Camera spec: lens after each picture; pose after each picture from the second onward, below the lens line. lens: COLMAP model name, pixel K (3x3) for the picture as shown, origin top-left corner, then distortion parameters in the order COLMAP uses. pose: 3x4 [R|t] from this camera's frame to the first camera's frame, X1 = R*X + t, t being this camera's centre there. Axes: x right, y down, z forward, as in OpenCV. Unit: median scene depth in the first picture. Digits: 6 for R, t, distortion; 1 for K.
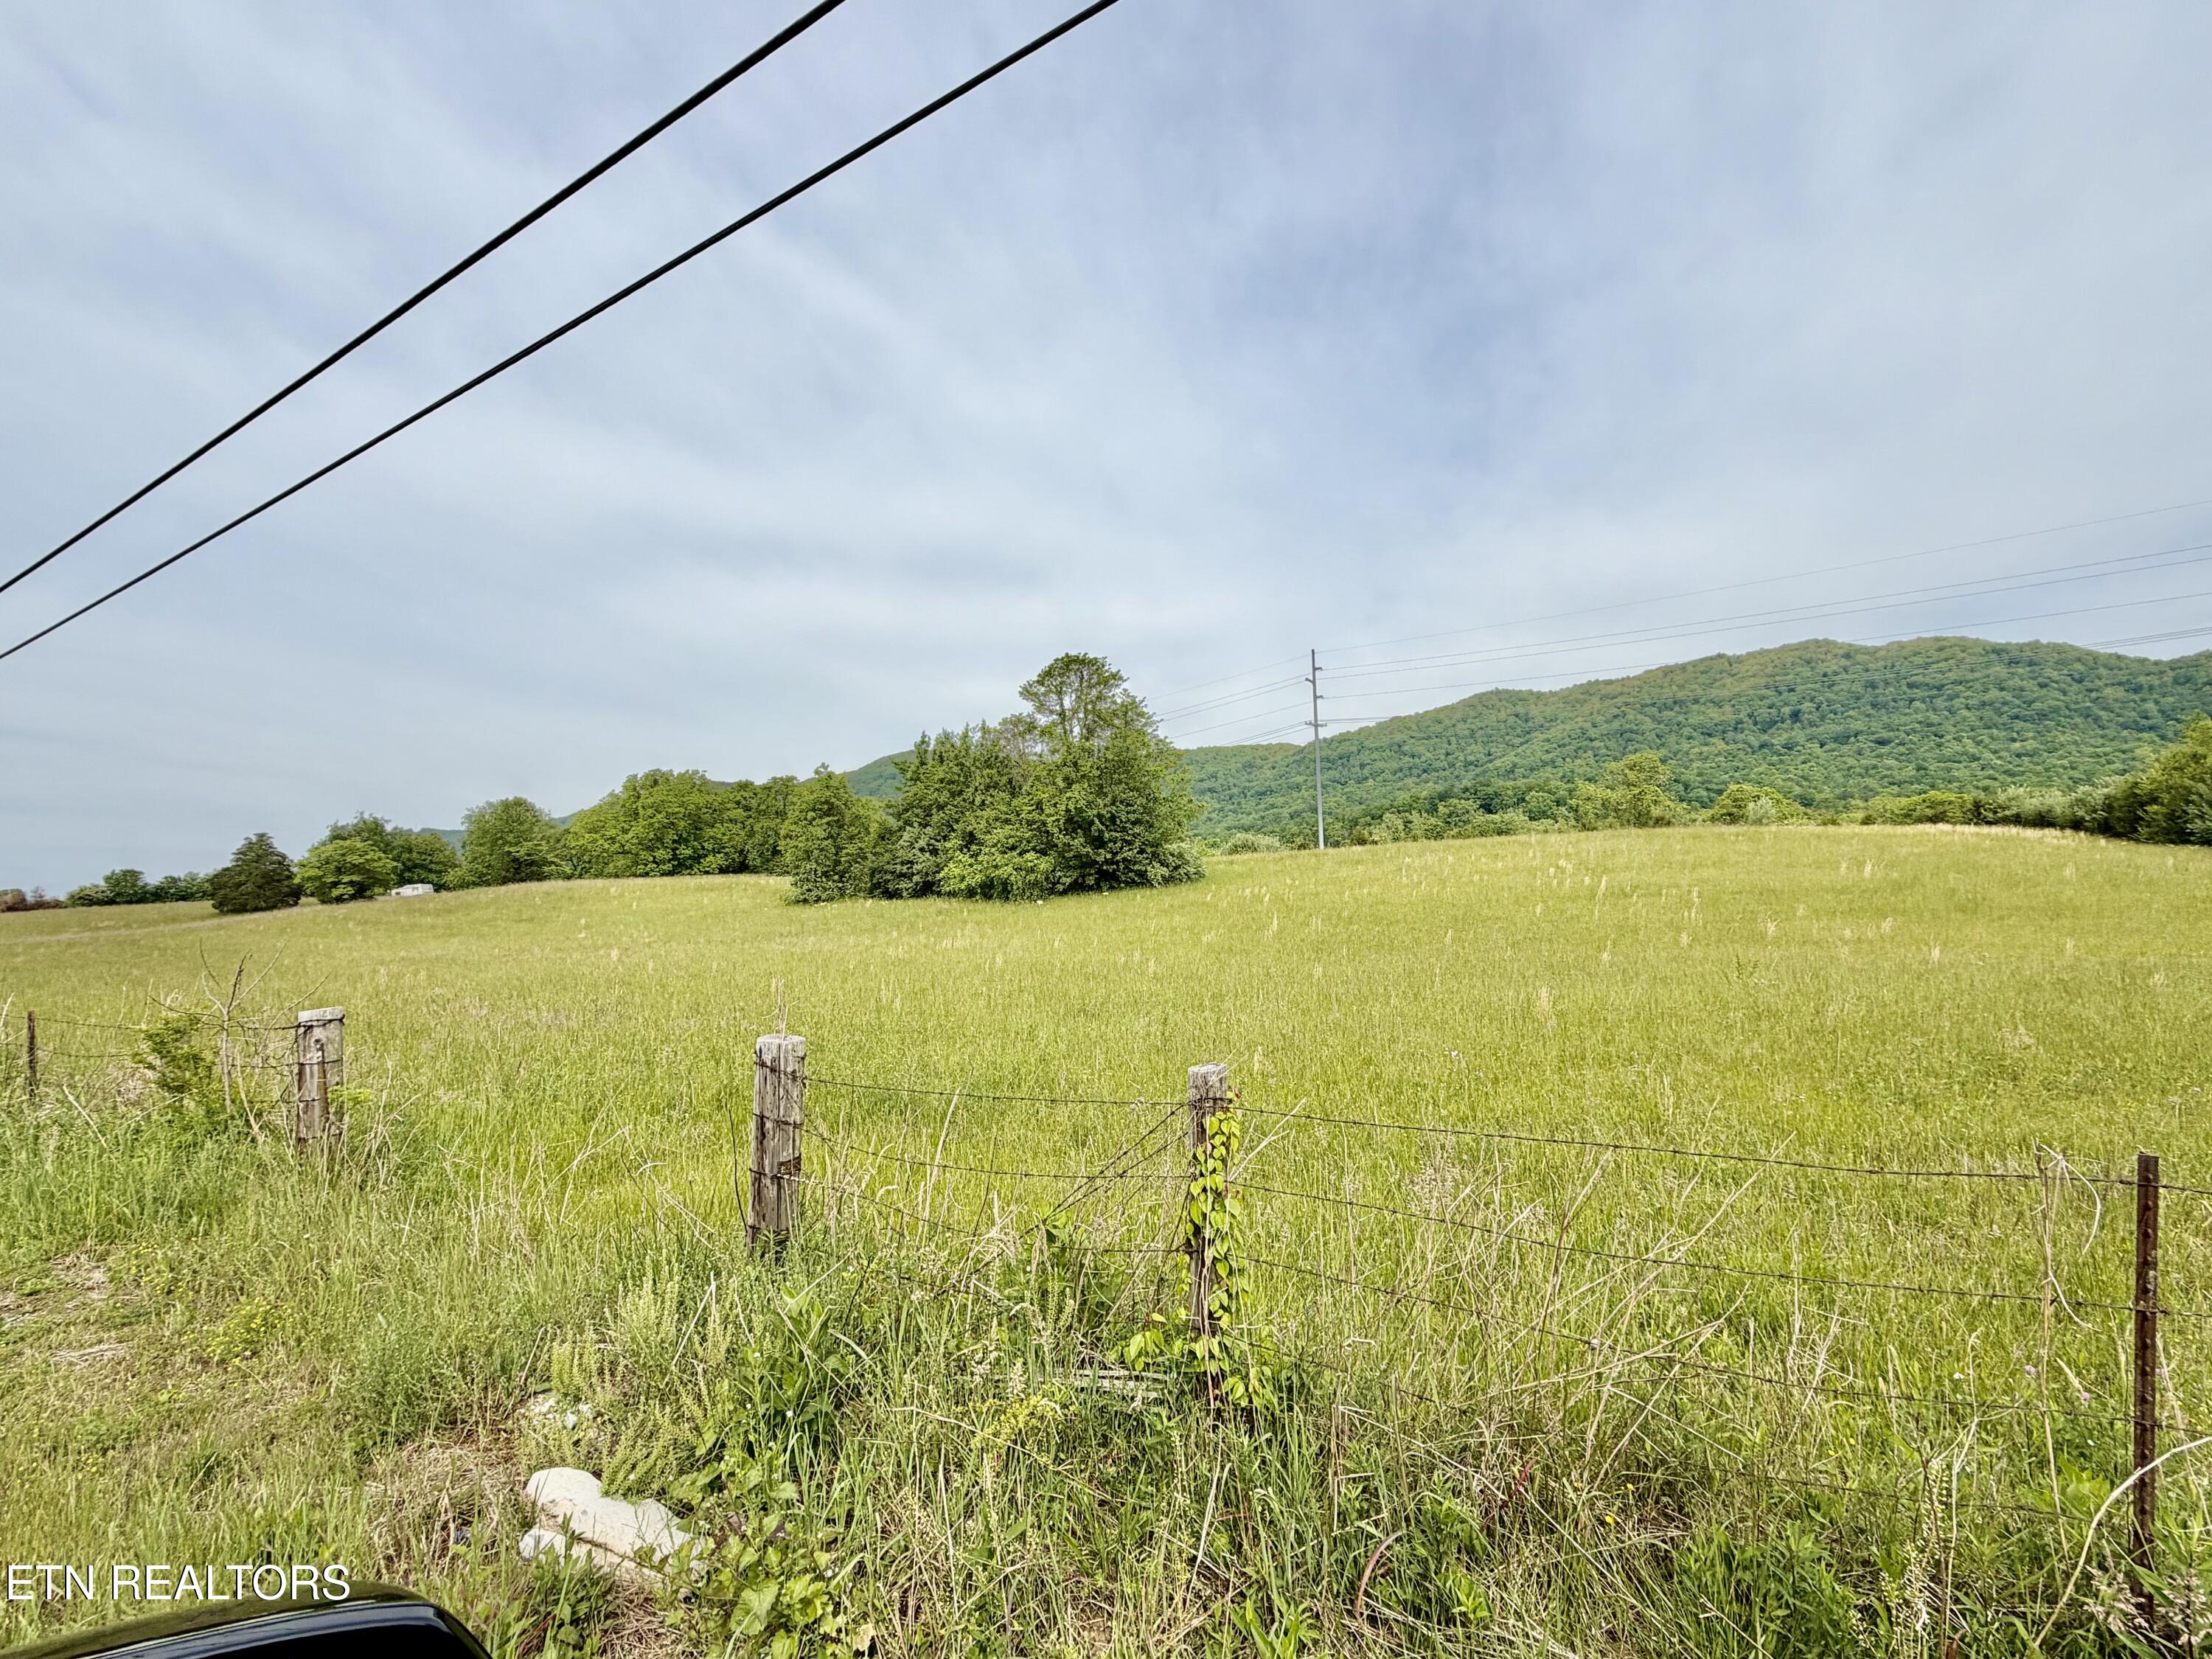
lens RADIAL K [[1009.0, 0, 1104.7], [0, 1009.0, 823.1], [0, 0, 1]] dist [0.000323, -0.000611]
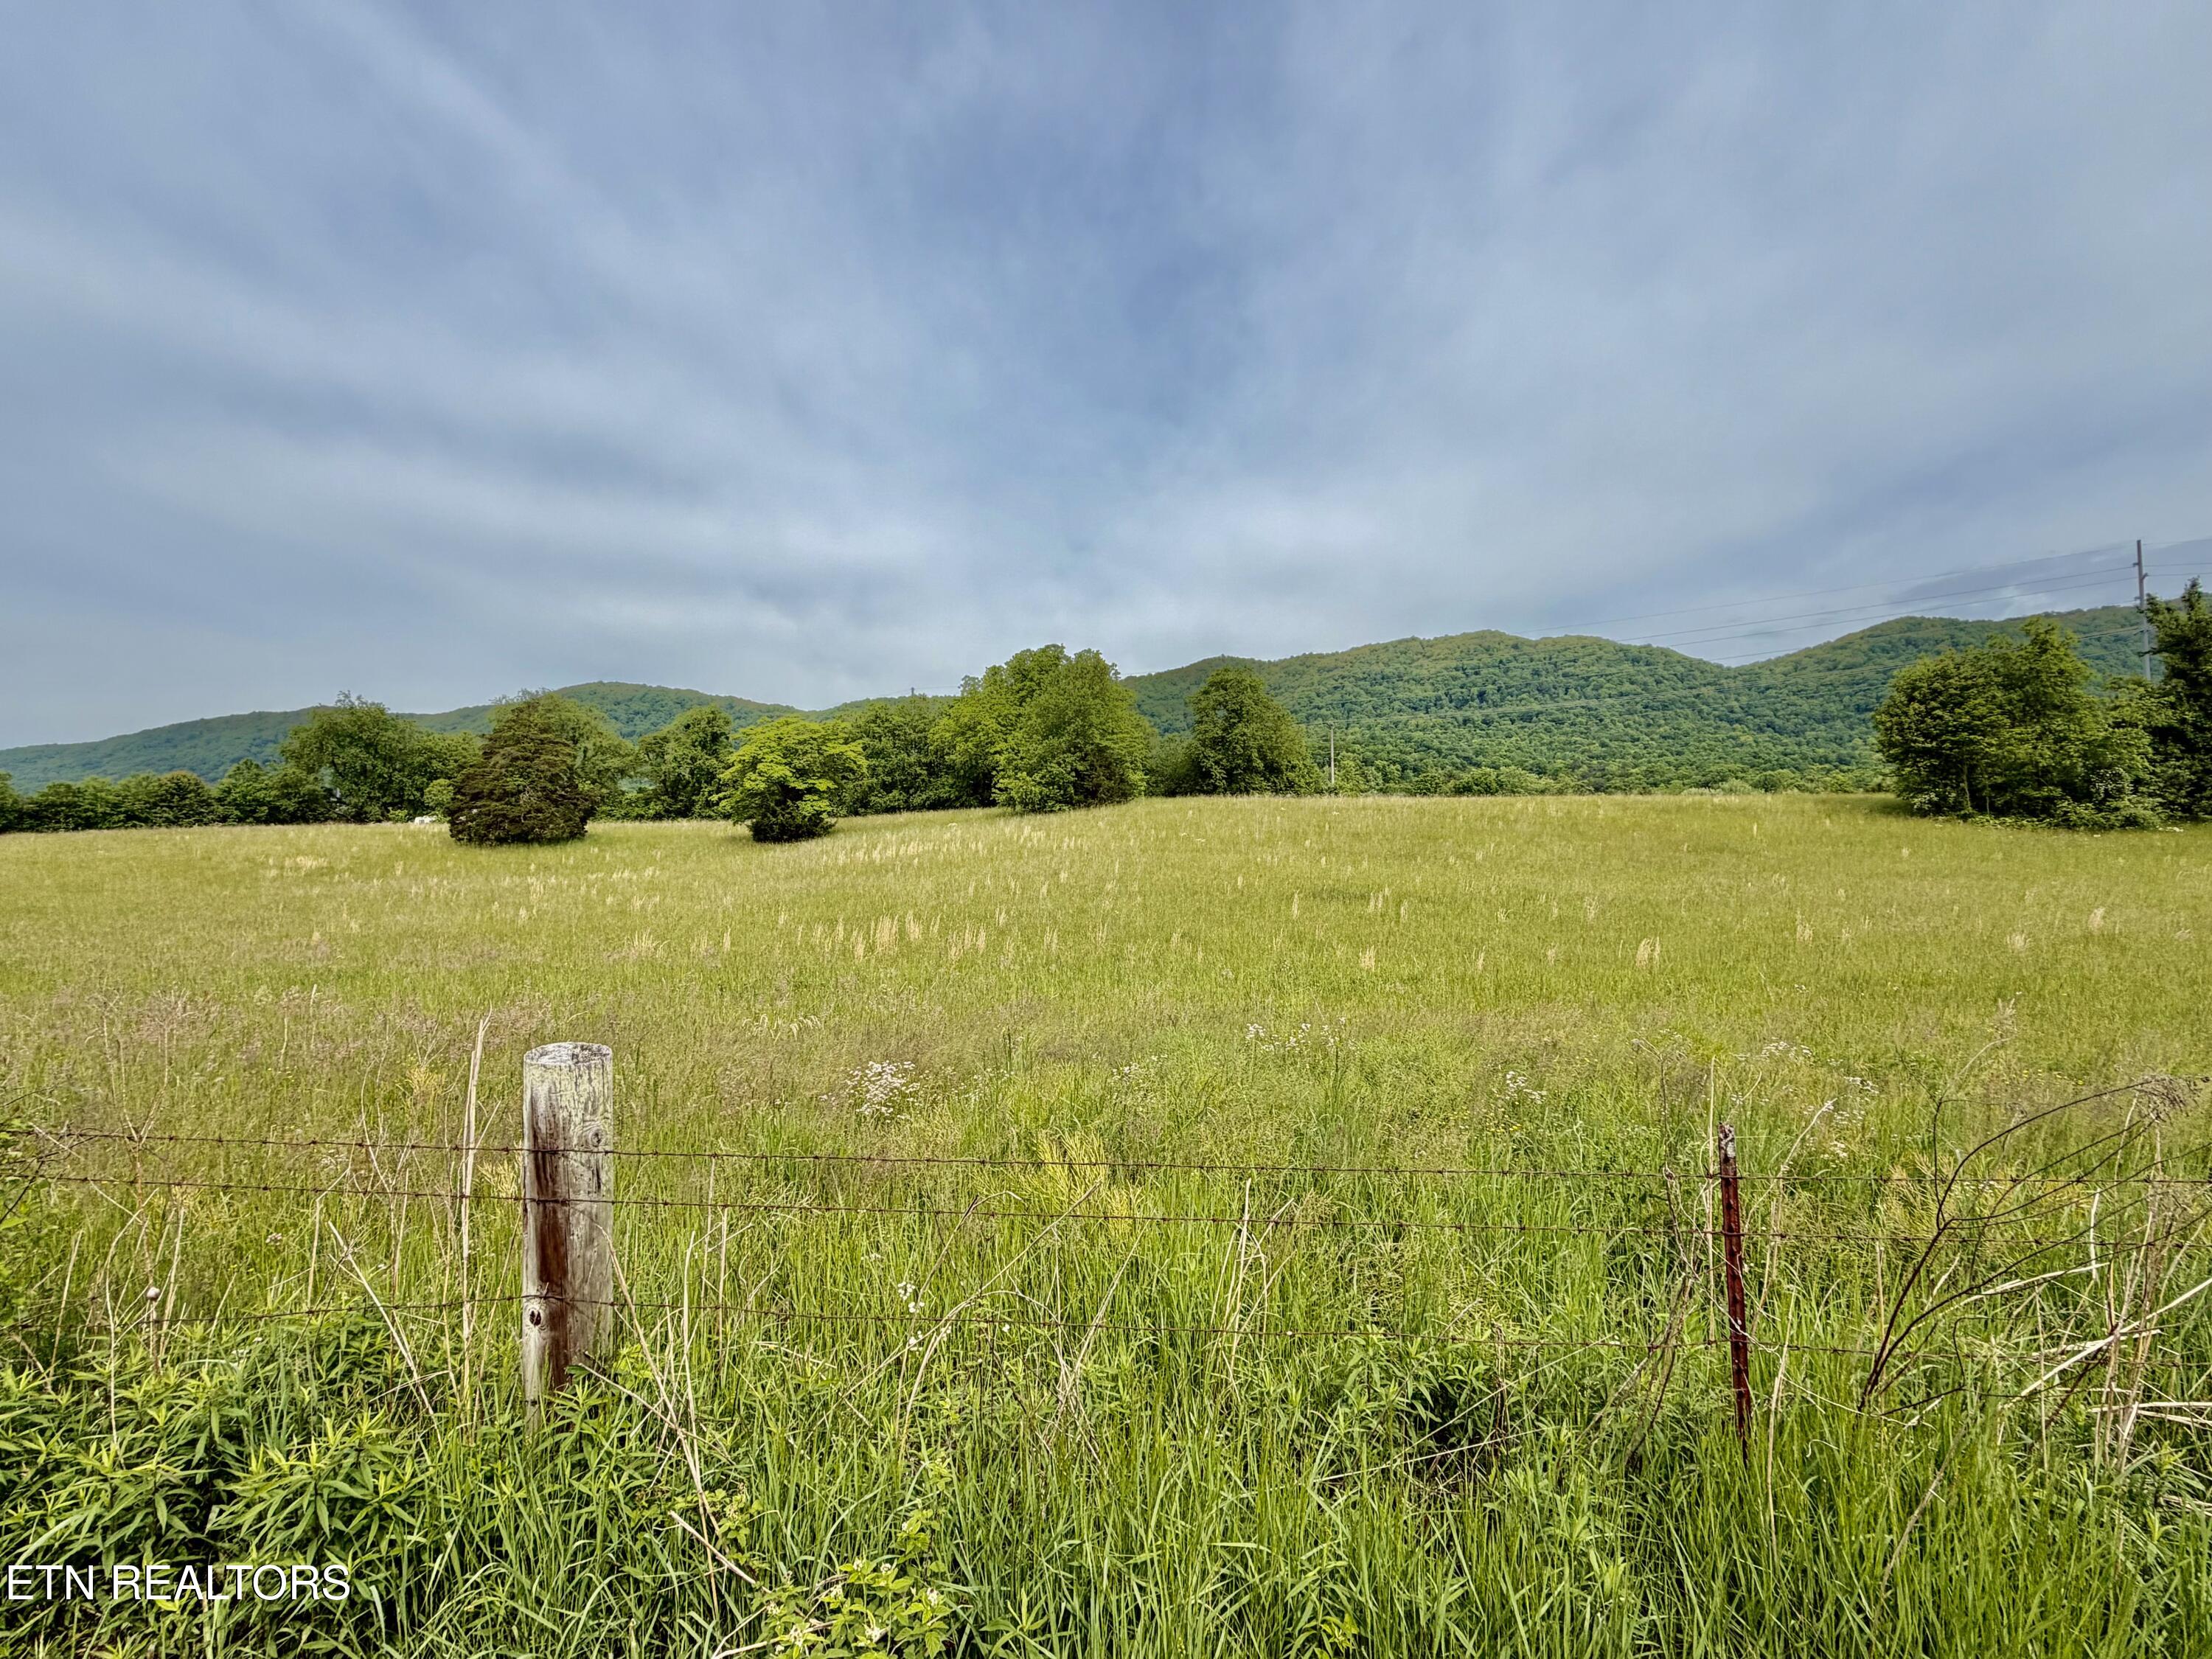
lens RADIAL K [[1009.0, 0, 1103.1], [0, 1009.0, 821.7], [0, 0, 1]] dist [0.000323, -0.000611]
pose [[0.922754, 0.010369, 0.385249, -0.277871], [-0.023664, 0.999276, 0.029784, 0.021392], [-0.384661, -0.036600, 0.922332, 0.219800]]
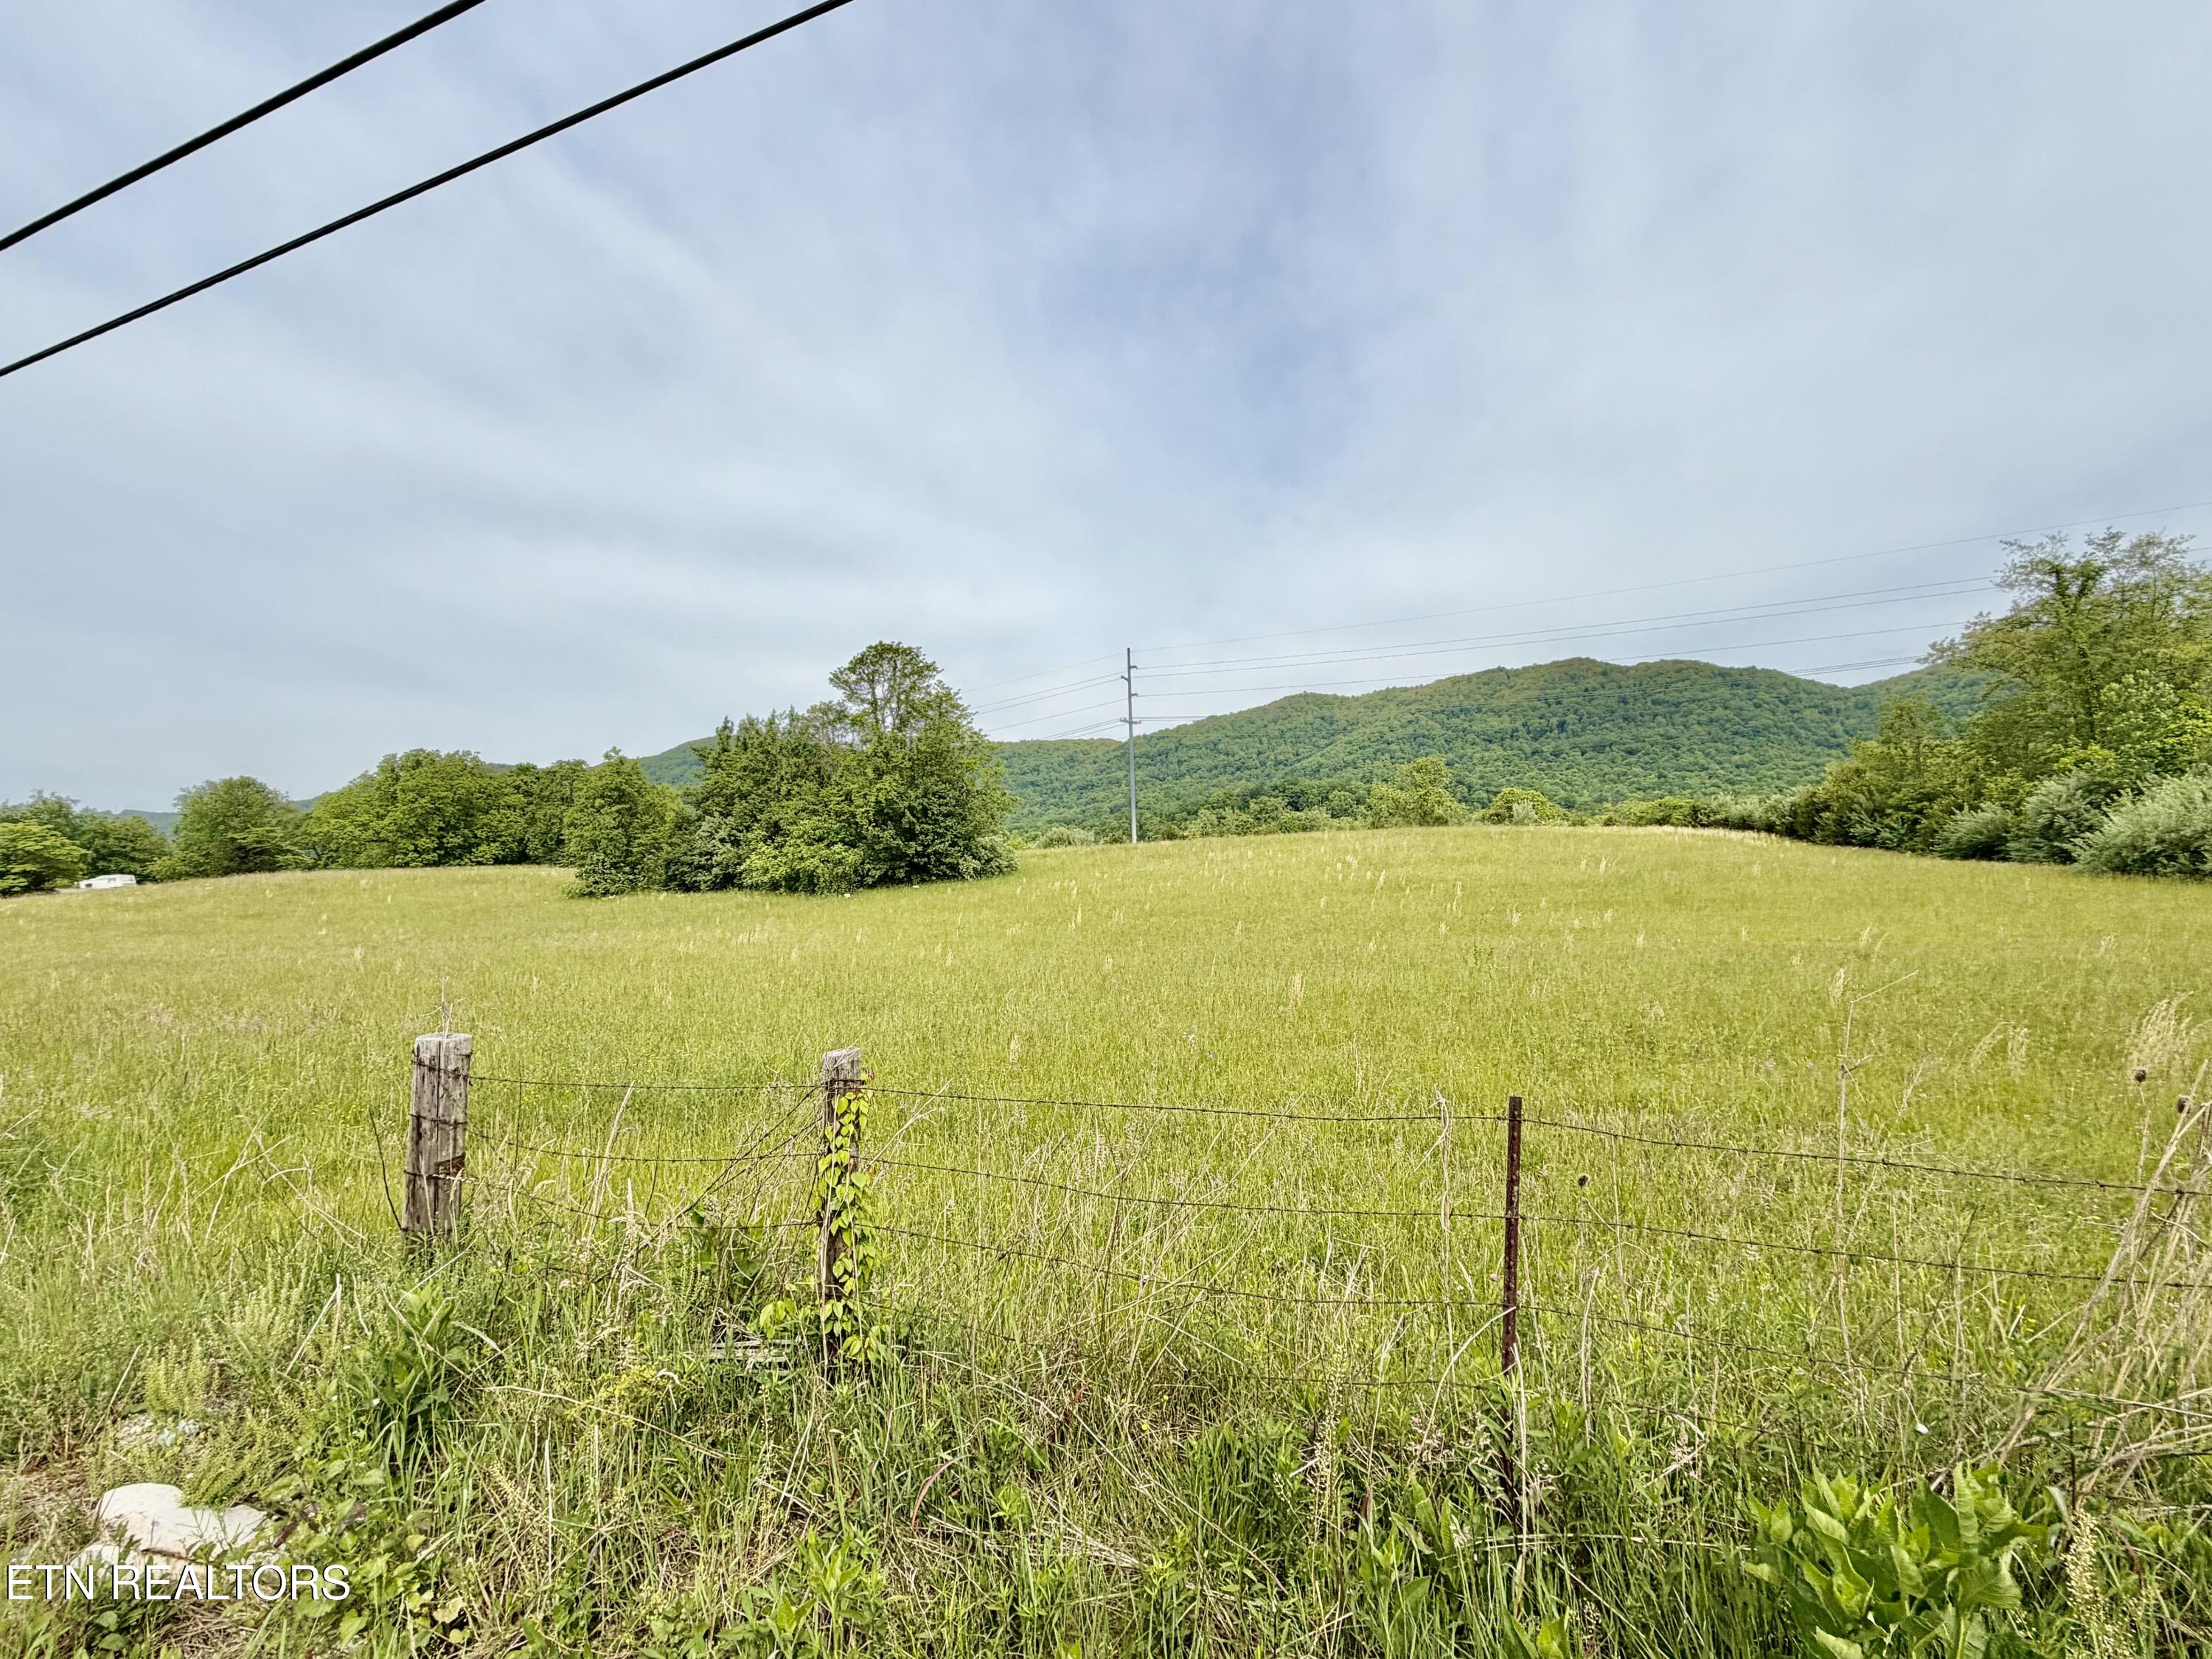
lens RADIAL K [[1009.0, 0, 1104.6], [0, 1009.0, 818.1], [0, 0, 1]] dist [0.000323, -0.000611]
pose [[0.984596, 0.012901, 0.174371, 0.001786], [-0.013265, 0.999912, 0.000922, -0.000100], [-0.174343, -0.003221, 0.984680, -0.000977]]
